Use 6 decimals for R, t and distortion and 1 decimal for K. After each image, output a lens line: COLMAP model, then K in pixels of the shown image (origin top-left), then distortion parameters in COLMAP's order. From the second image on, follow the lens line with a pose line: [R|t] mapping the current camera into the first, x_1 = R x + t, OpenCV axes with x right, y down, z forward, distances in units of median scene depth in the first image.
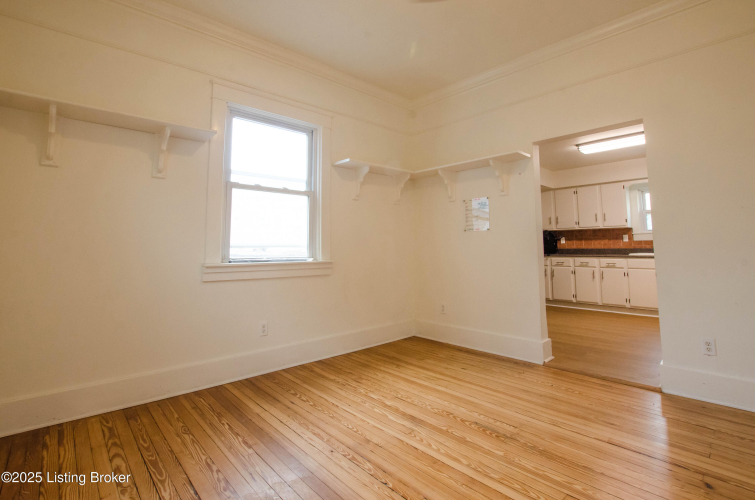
lens RADIAL K [[353.7, 0, 379.8], [0, 353.7, 249.3], [0, 0, 1]] dist [-0.021029, -0.000115]
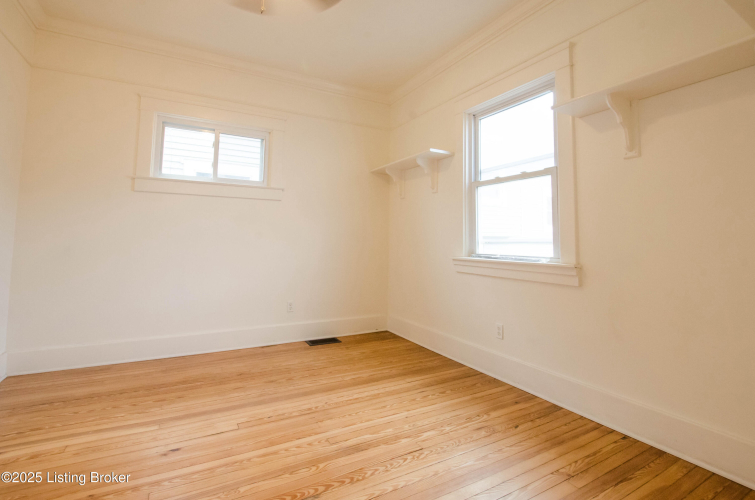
lens RADIAL K [[353.7, 0, 380.4], [0, 353.7, 246.1], [0, 0, 1]] dist [-0.021029, -0.000115]
pose [[-0.227282, 0.012425, -0.973750, 0.875160], [-0.011855, 0.999809, 0.015524, -0.012998], [0.973757, 0.015072, -0.227091, 1.220830]]
